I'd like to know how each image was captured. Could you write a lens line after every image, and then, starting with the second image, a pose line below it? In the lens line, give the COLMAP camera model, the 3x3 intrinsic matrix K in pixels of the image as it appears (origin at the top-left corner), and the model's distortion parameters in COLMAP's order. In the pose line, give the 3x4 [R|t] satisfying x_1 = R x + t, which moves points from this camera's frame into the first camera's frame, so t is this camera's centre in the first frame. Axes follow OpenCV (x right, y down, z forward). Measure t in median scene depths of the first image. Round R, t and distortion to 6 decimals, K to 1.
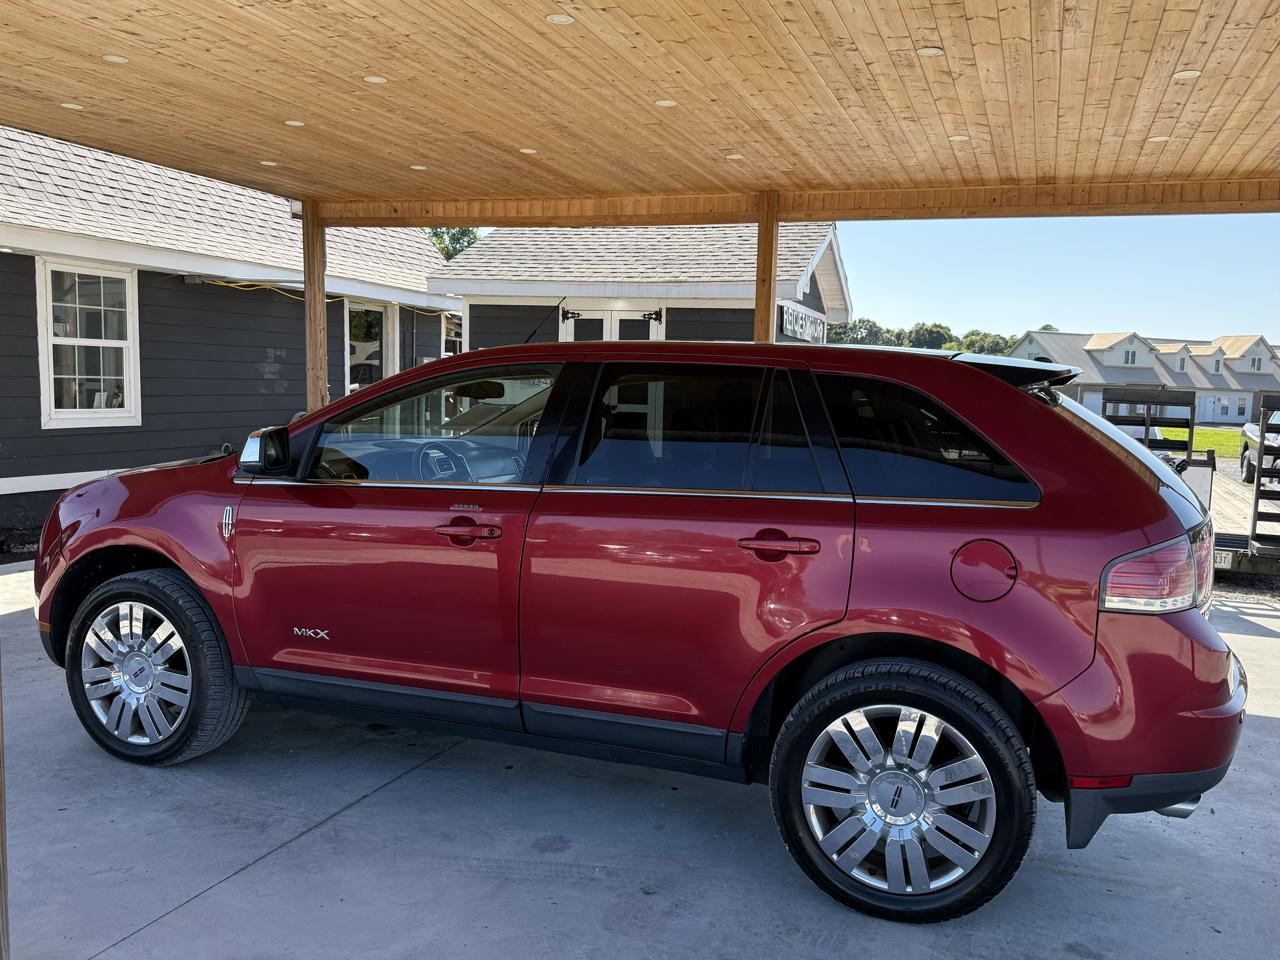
lens RADIAL K [[1080.9, 0, 652.9], [0, 1080.9, 482.8], [0, 0, 1]] dist [0.144985, -0.298544]
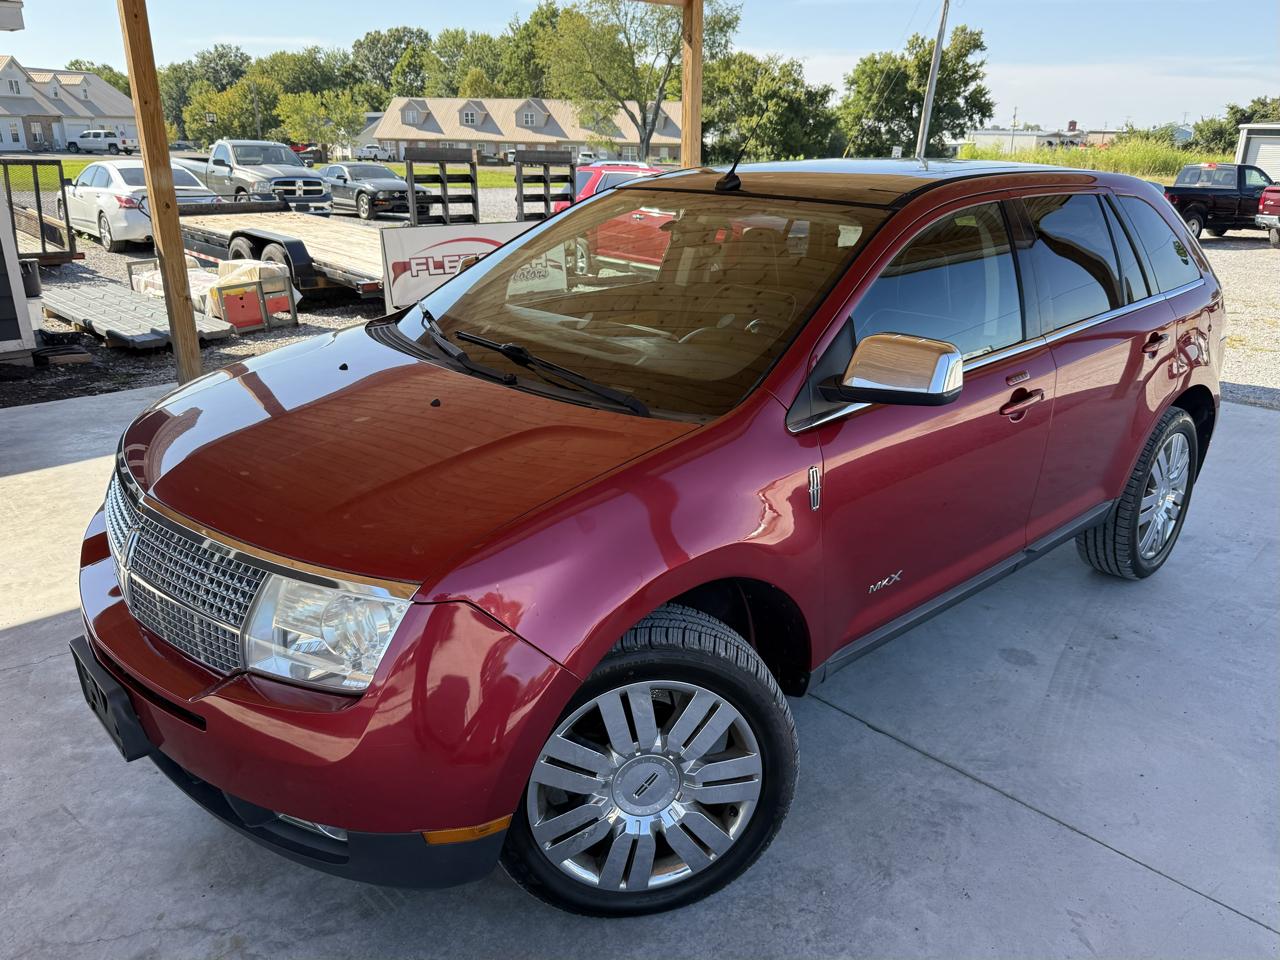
lens RADIAL K [[951.2, 0, 666.4], [0, 951.2, 477.3], [0, 0, 1]] dist [0.029618, -0.039633]
pose [[0.438862, -0.321718, 0.838986, -0.840319], [0.073842, 0.943461, 0.323154, -0.147889], [-0.895515, -0.079867, 0.437806, 0.774006]]
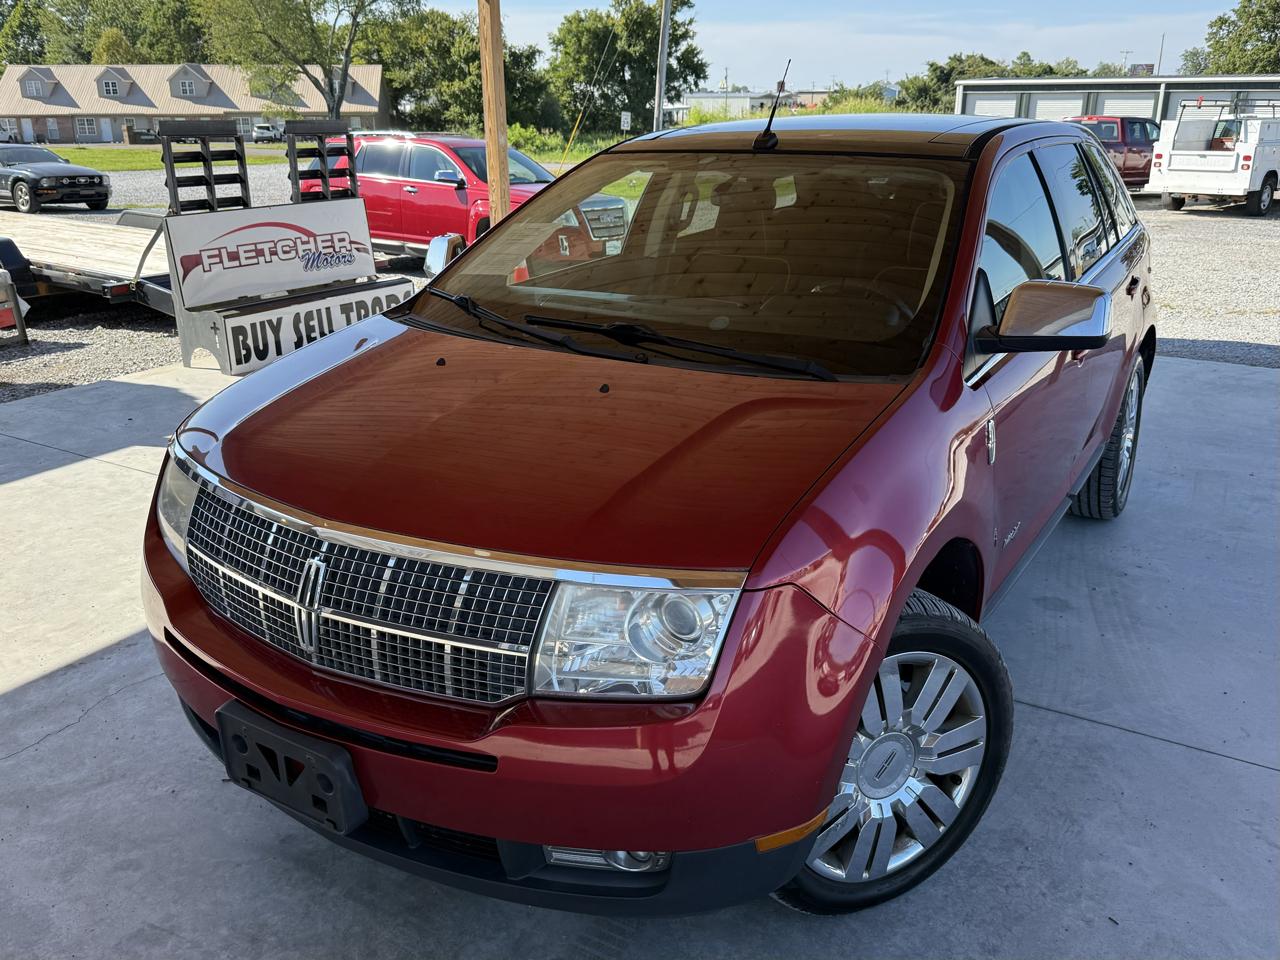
lens RADIAL K [[1058.1, 0, 639.9], [0, 1058.1, 475.8], [0, 0, 1]] dist [0.032213, -0.044391]
pose [[0.196735, -0.350319, 0.915736, -0.939326], [0.094518, 0.936415, 0.337924, -0.161816], [-0.975890, 0.020072, 0.217337, 0.994446]]
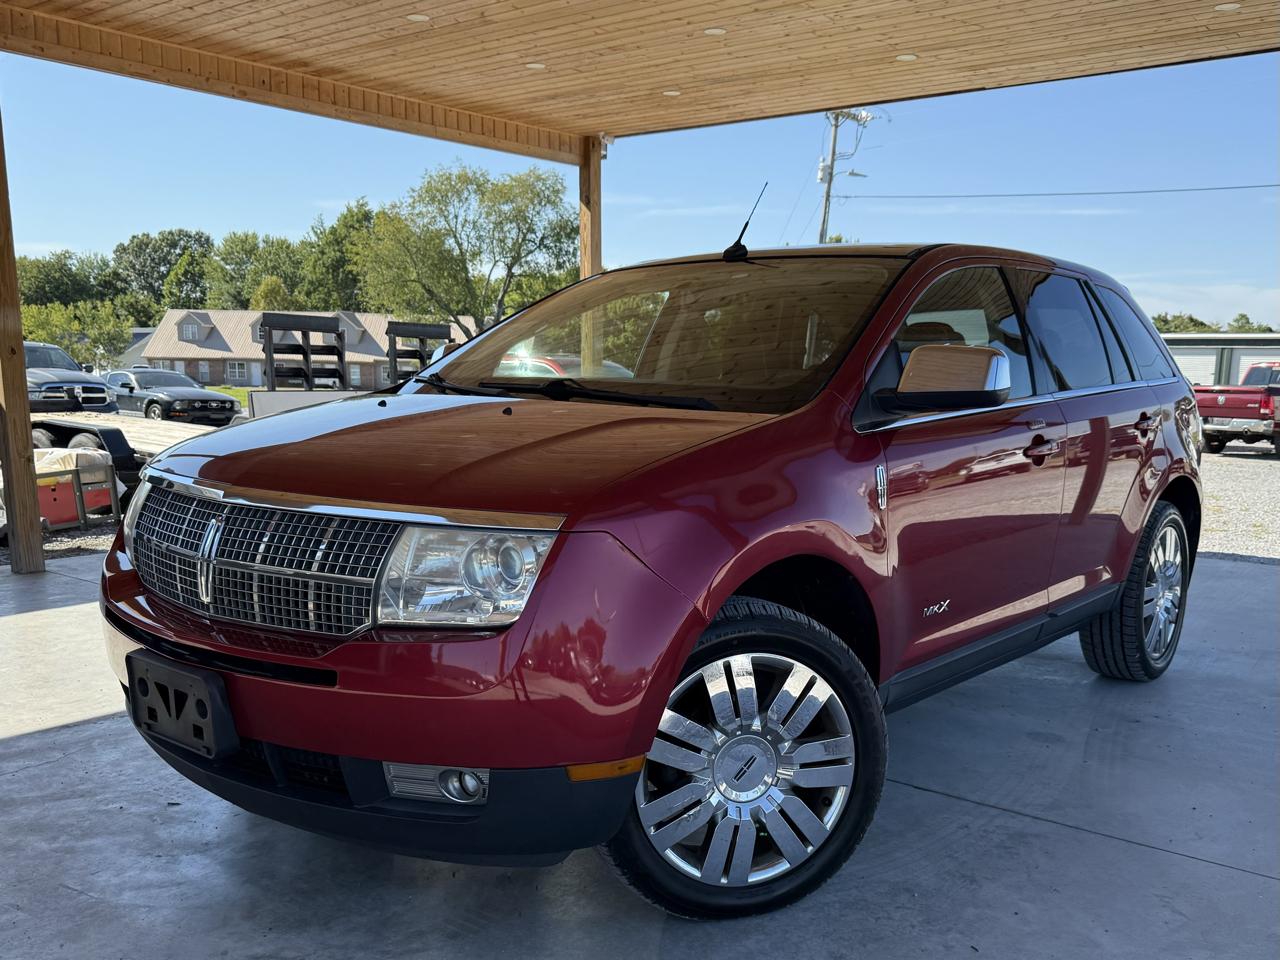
lens RADIAL K [[1158.3, 0, 658.5], [0, 1158.3, 600.9], [0, 0, 1]] dist [0.144092, -0.288181]
pose [[0.317330, -0.212089, 0.924294, -1.038047], [0.078600, 0.977199, 0.197243, -0.042263], [-0.945052, 0.010058, 0.326765, 0.833734]]
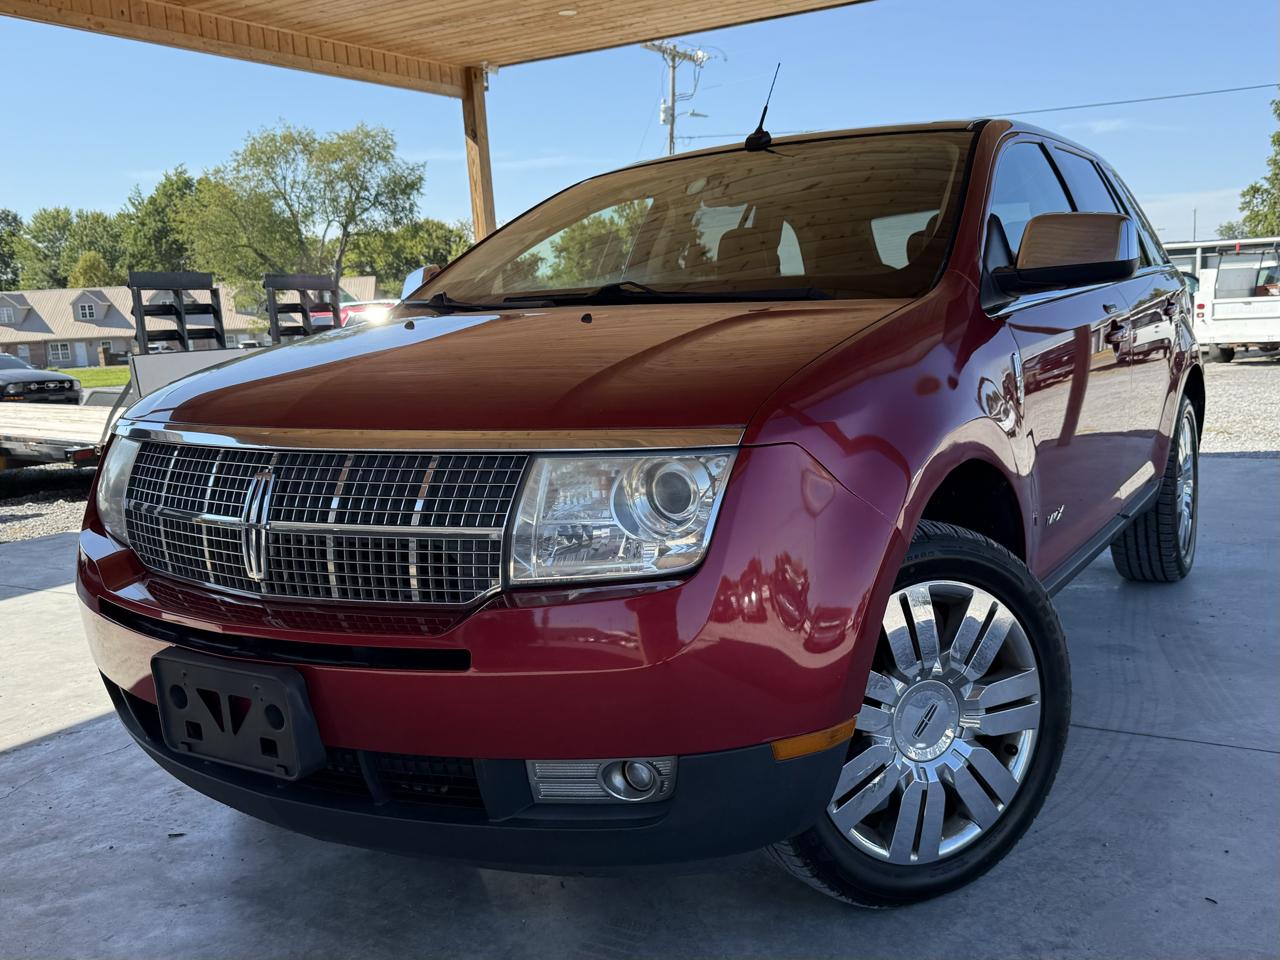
lens RADIAL K [[1161.8, 0, 661.1], [0, 1161.8, 535.9], [0, 0, 1]] dist [0.074664, -0.125333]
pose [[0.185122, -0.224033, 0.956838, -0.969084], [0.140792, 0.969669, 0.199798, -0.028767], [-0.972578, 0.097728, 0.211049, 0.989907]]
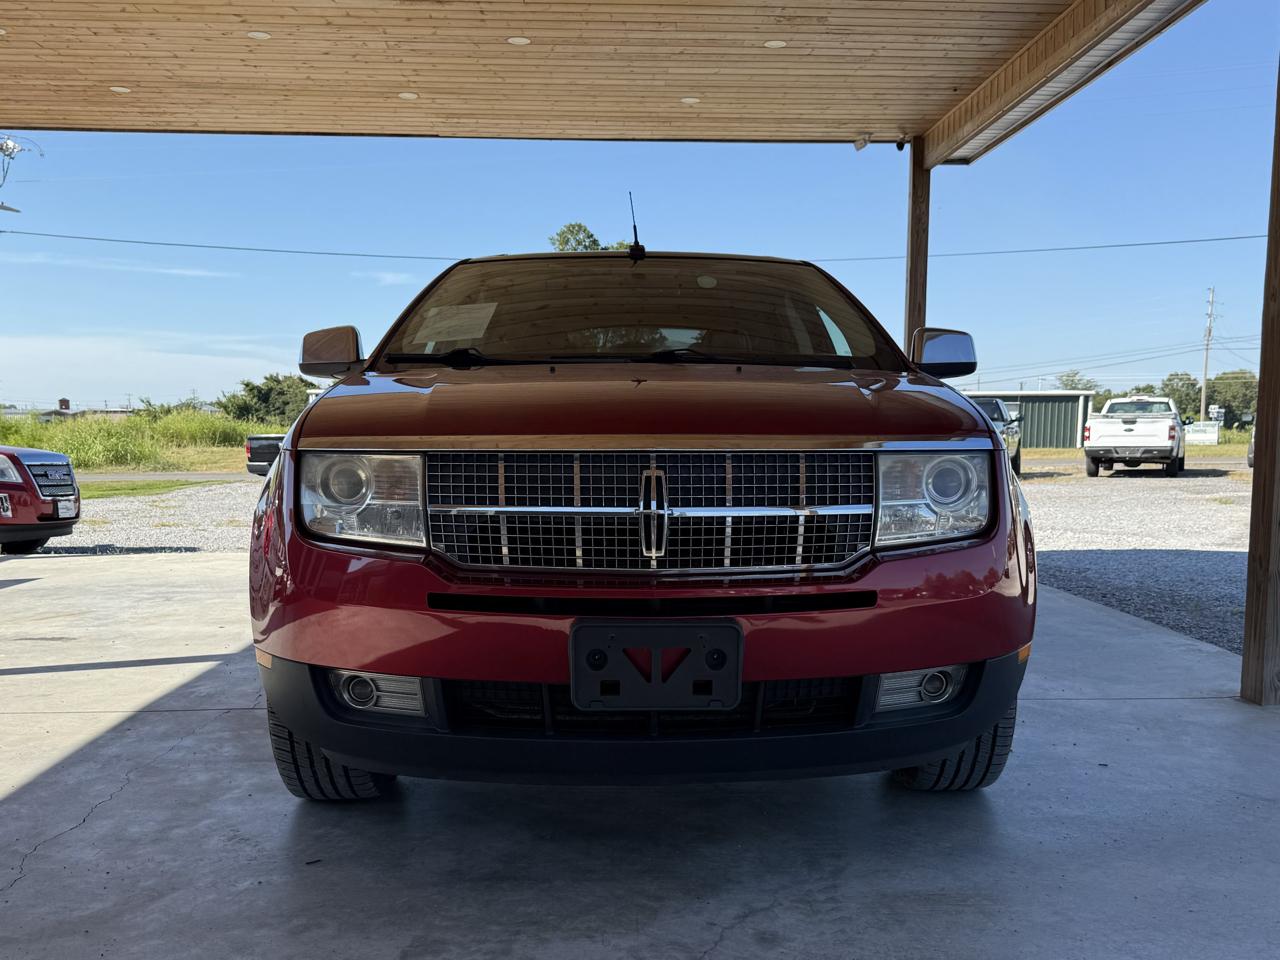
lens RADIAL K [[1158.3, 0, 658.5], [0, 1158.3, 600.9], [0, 0, 1]] dist [0.144092, -0.288181]
pose [[-0.379740, -0.163554, 0.910521, -1.070794], [0.069087, 0.976485, 0.204217, -0.035220], [-0.922510, 0.140454, -0.359510, 1.441862]]
